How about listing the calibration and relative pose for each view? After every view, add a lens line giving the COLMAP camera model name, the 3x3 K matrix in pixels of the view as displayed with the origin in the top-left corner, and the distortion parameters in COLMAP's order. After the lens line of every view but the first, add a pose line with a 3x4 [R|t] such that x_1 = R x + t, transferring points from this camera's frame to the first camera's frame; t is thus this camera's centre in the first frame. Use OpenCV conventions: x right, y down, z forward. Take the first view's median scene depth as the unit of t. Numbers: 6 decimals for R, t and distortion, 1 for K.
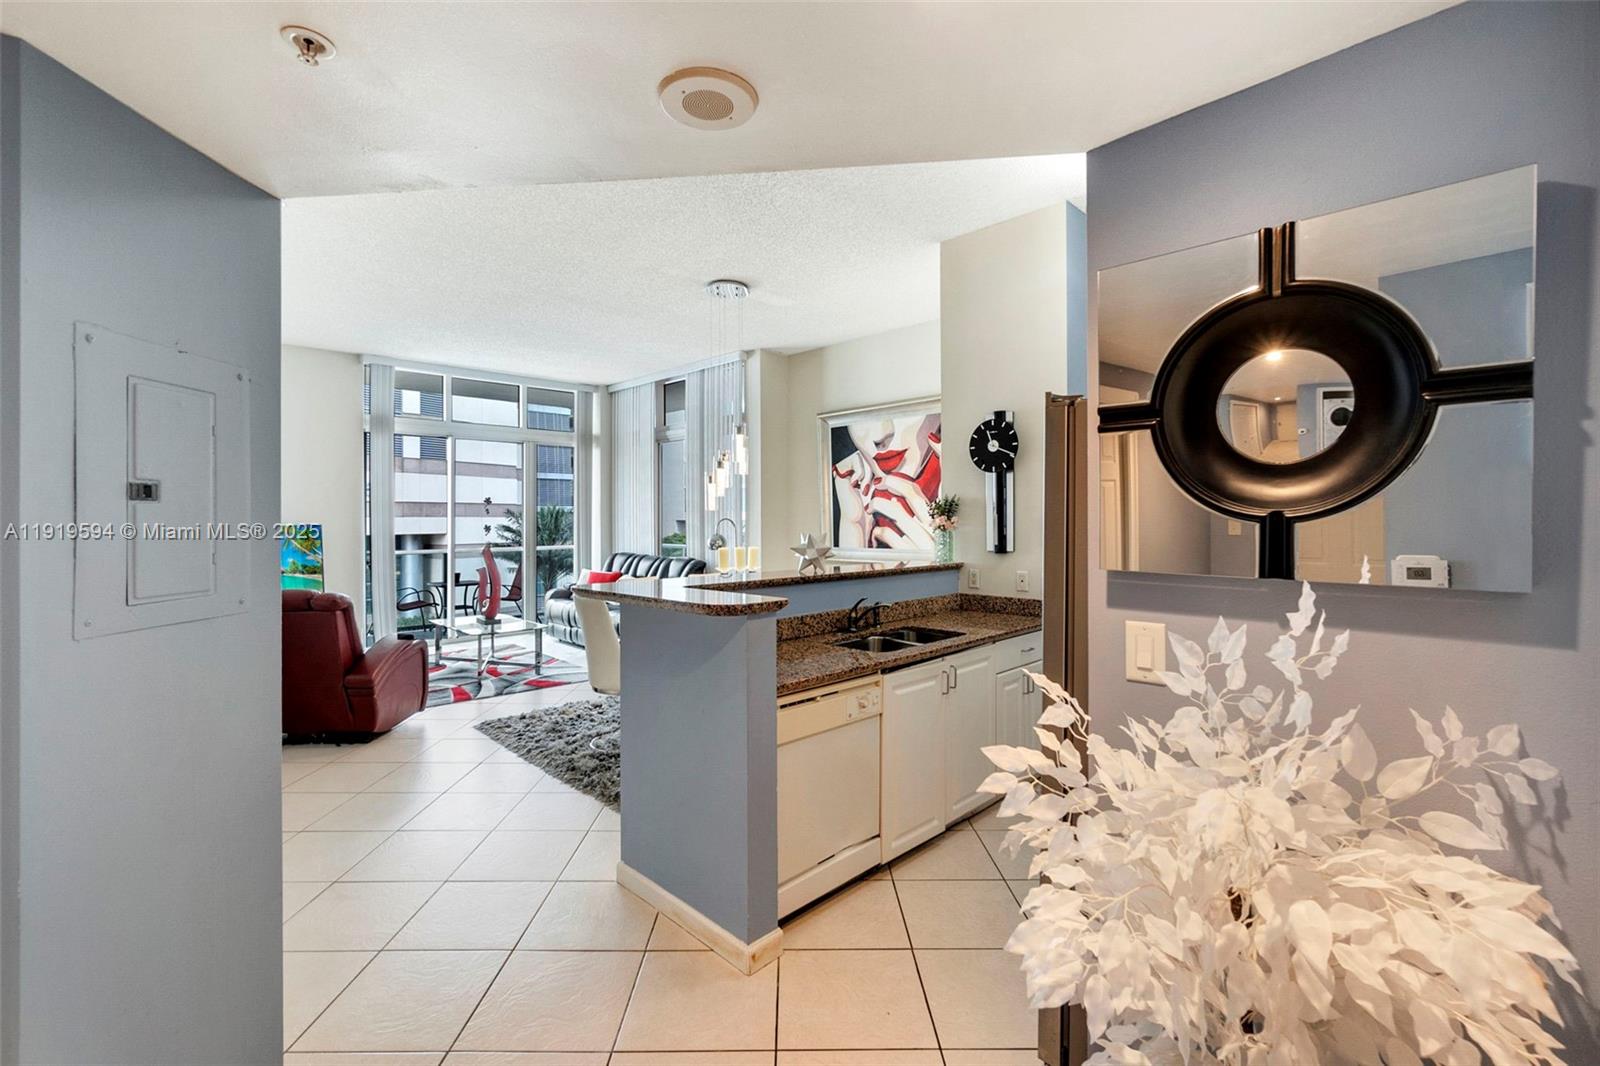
lens RADIAL K [[684.7, 0, 791.6], [0, 684.7, 533.6], [0, 0, 1]] dist [0.001251, -0.000362]
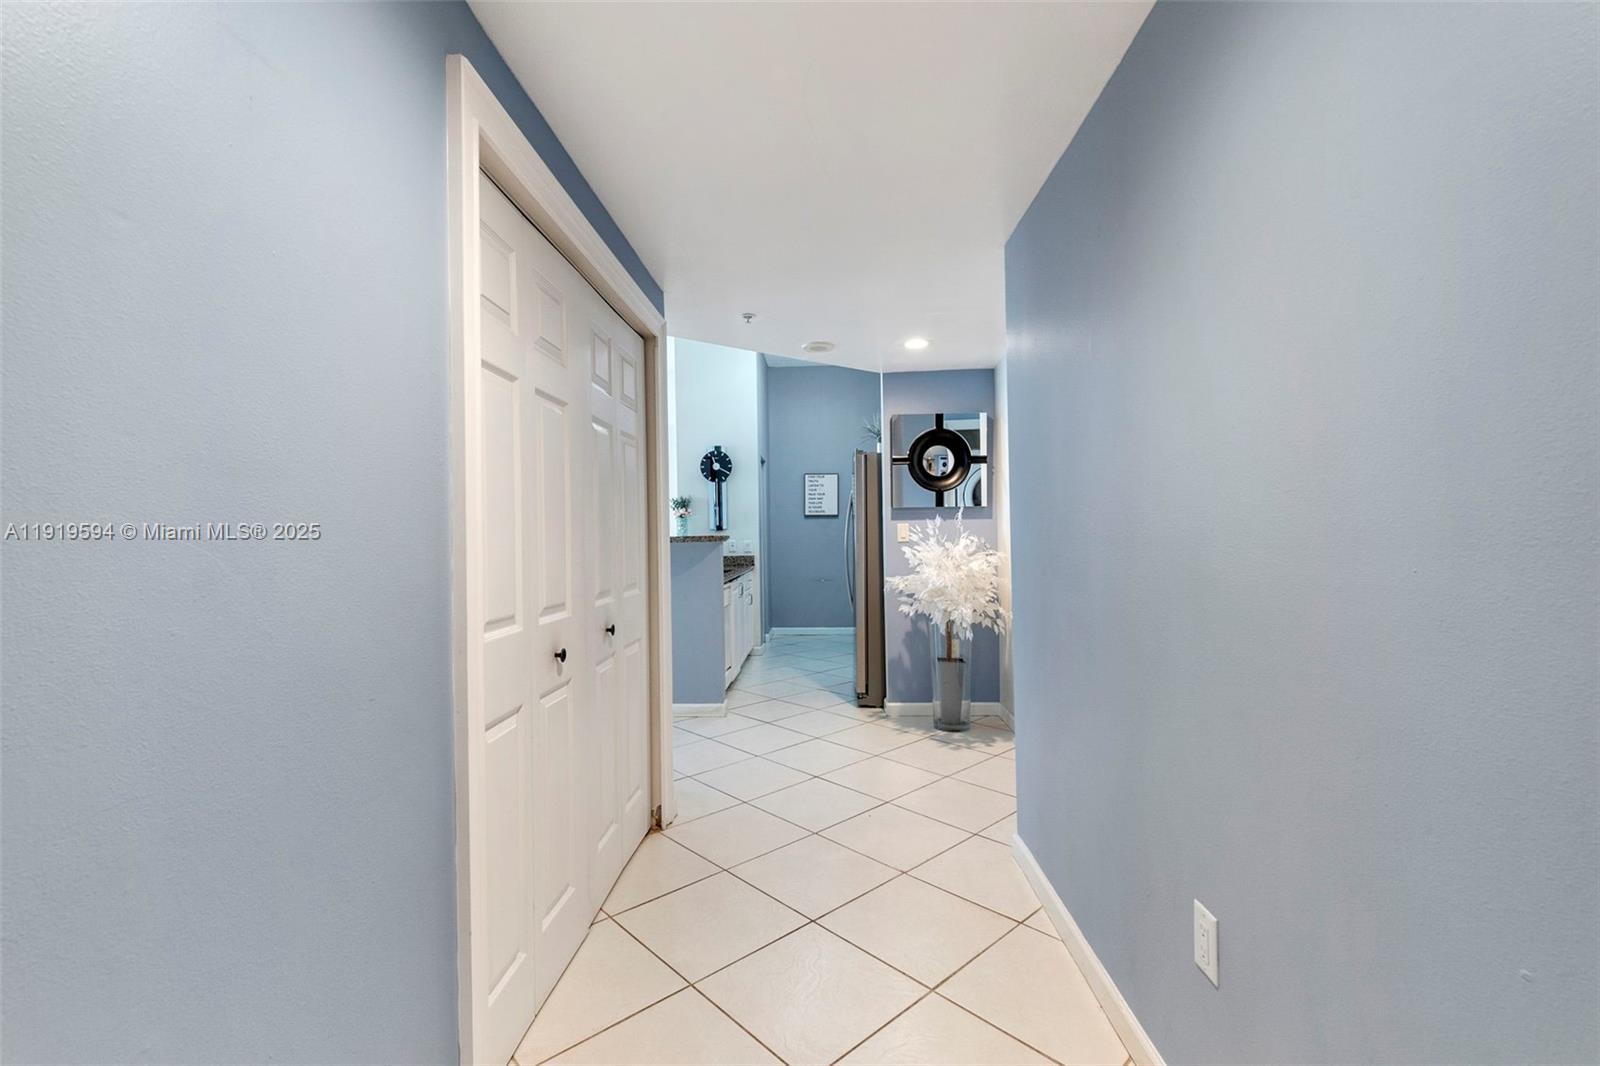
lens RADIAL K [[684.7, 0, 793.5], [0, 684.7, 531.5], [0, 0, 1]] dist [0.001251, -0.000362]
pose [[0.716179, 0.001574, 0.697915, -0.702663], [0.027402, 0.999163, -0.030373, 0.083653], [-0.697379, 0.040876, 0.715536, -0.315340]]
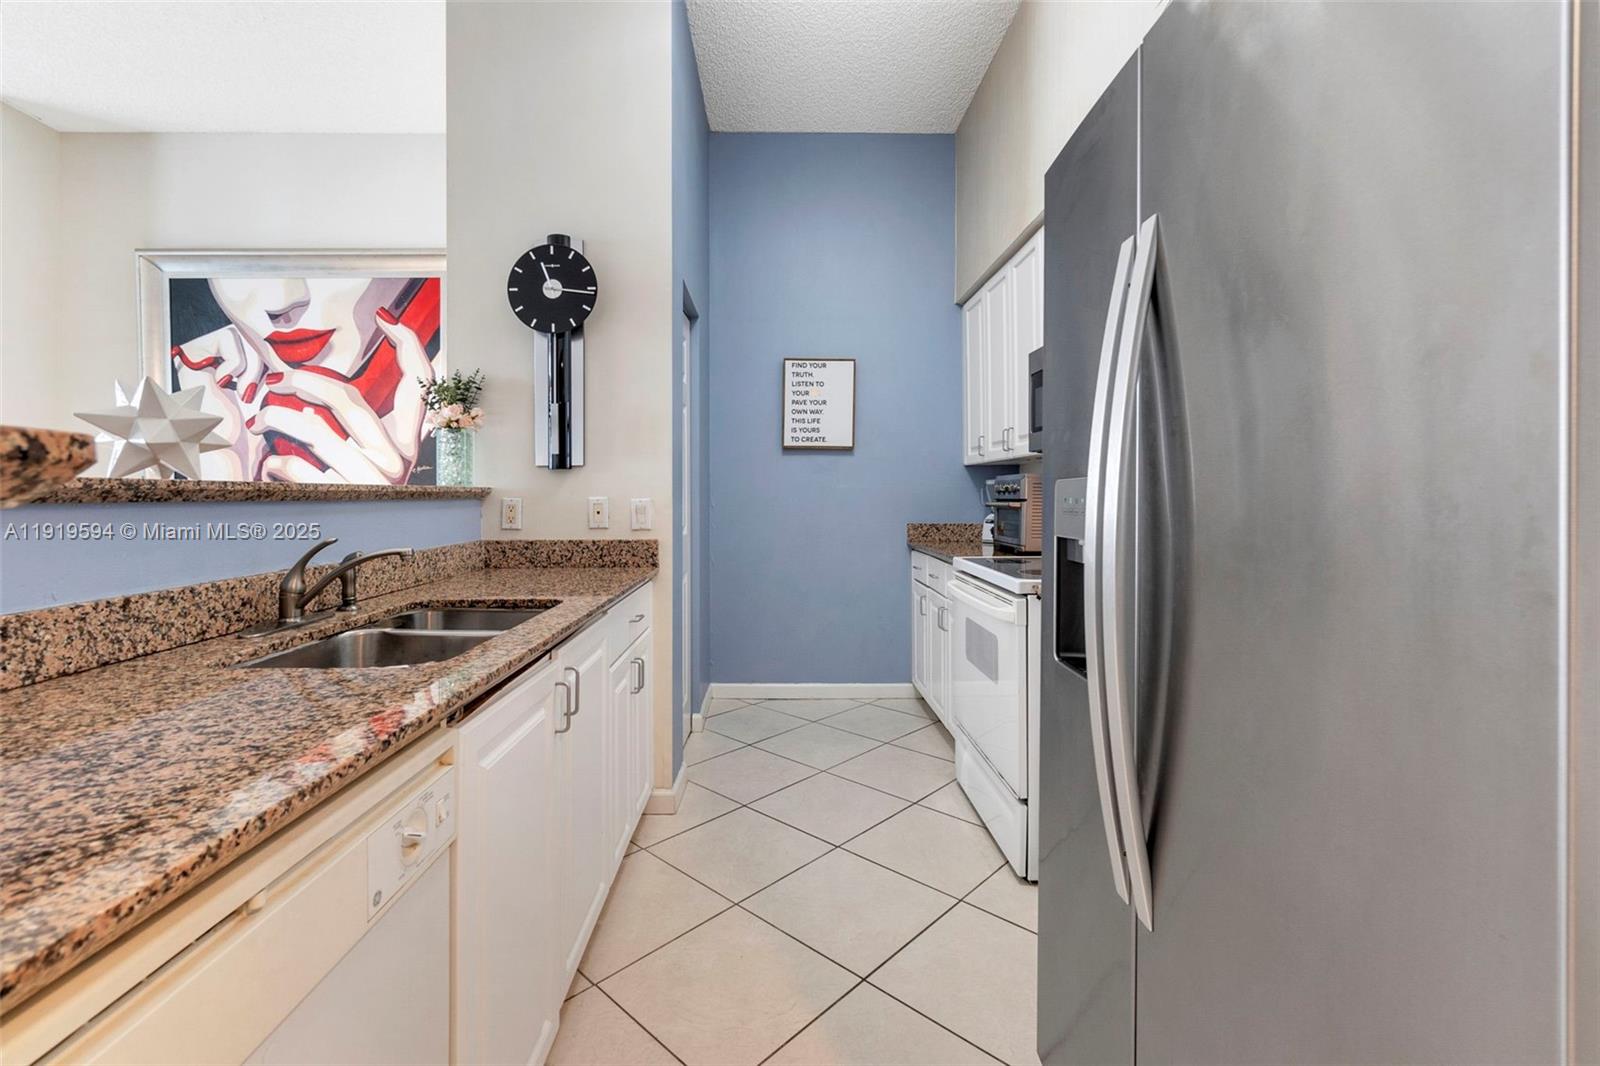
lens RADIAL K [[684.7, 0, 761.9], [0, 684.7, 497.6], [0, 0, 1]] dist [0.001251, -0.000362]
pose [[0.699358, 0.003694, 0.714762, -0.005332], [0.011668, 0.999794, -0.016583, 0.063283], [-0.714676, 0.019938, 0.699171, 0.424779]]
